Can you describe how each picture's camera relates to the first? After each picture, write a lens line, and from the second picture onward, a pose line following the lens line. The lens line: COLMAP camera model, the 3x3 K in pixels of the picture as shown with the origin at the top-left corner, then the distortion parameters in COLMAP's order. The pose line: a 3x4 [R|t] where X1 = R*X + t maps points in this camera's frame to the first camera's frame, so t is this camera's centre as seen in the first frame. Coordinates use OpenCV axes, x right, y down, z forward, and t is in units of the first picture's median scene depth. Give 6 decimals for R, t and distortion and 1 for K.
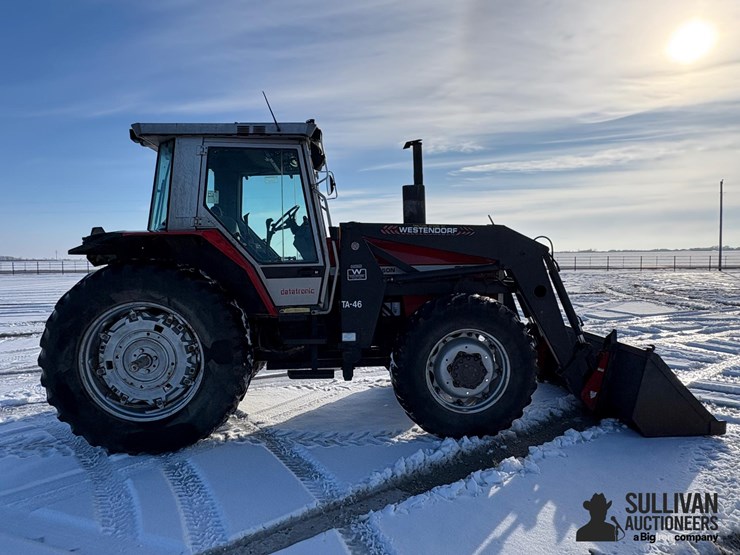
lens RADIAL K [[442.2, 0, 367.4], [0, 442.2, 279.9], [0, 0, 1]] dist [0.002479, 0.000614]
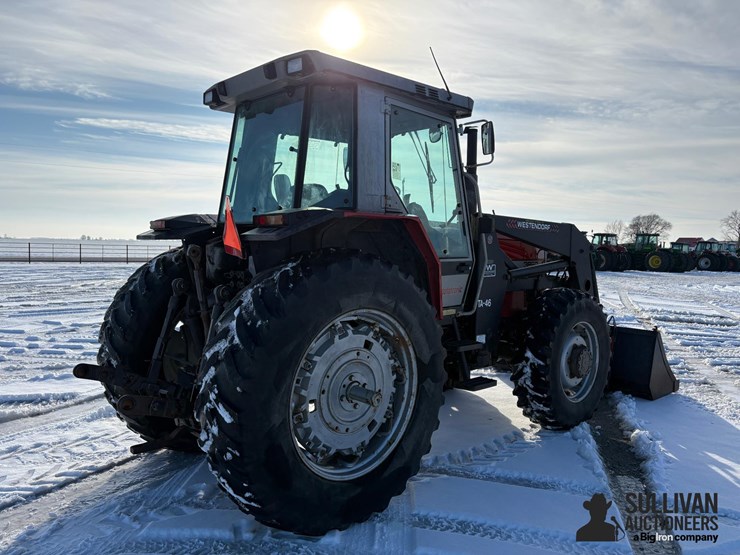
lens RADIAL K [[556.7, 0, 366.9], [0, 556.7, 274.5], [0, 0, 1]] dist [0.073189, -0.081043]
pose [[0.776981, -0.005791, 0.629497, -1.005965], [0.006118, 0.999980, 0.001648, -0.007628], [-0.629494, 0.002571, 0.777001, 0.272703]]
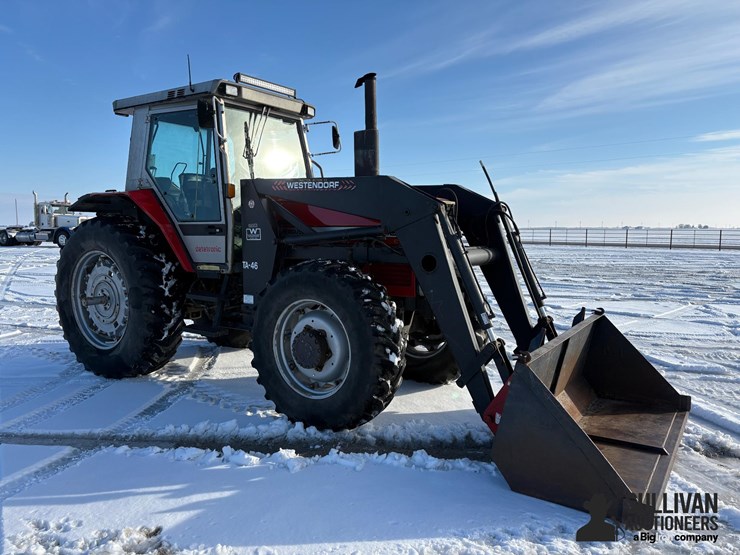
lens RADIAL K [[556.7, 0, 366.9], [0, 556.7, 274.5], [0, 0, 1]] dist [0.073189, -0.081043]
pose [[0.788638, 0.067058, -0.611190, 0.957326], [-0.048052, 0.997717, 0.047464, 0.006050], [0.612977, -0.008063, 0.790060, 0.213247]]
